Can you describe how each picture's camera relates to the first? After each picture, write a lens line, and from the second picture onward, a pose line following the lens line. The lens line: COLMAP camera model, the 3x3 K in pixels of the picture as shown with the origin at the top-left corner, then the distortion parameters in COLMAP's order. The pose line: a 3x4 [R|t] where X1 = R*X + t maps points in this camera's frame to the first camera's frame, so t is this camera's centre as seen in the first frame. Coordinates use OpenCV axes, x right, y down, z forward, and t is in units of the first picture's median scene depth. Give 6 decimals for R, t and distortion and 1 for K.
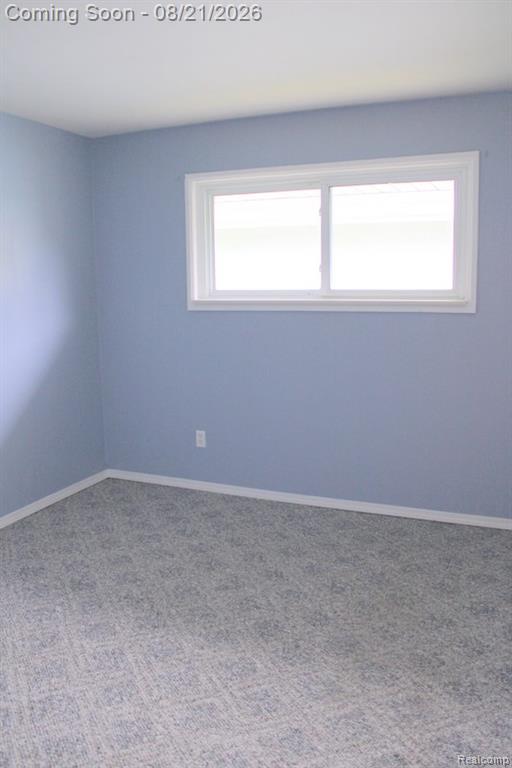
lens RADIAL K [[640.8, 0, 256.1], [0, 640.8, 382.2], [0, 0, 1]] dist [-0.167385, 0.148875]
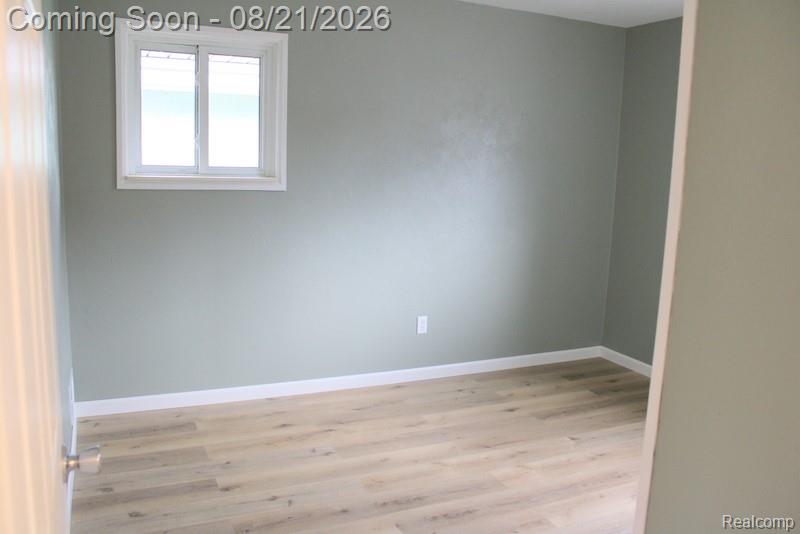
lens RADIAL K [[667.5, 0, 399.5], [0, 667.5, 264.8], [0, 0, 1]] dist [-0.167385, 0.148875]
pose [[0.665781, -0.075301, 0.742338, -0.422823], [0.067332, 0.996899, 0.040735, -0.023421], [-0.743103, 0.022862, 0.668786, 0.164256]]
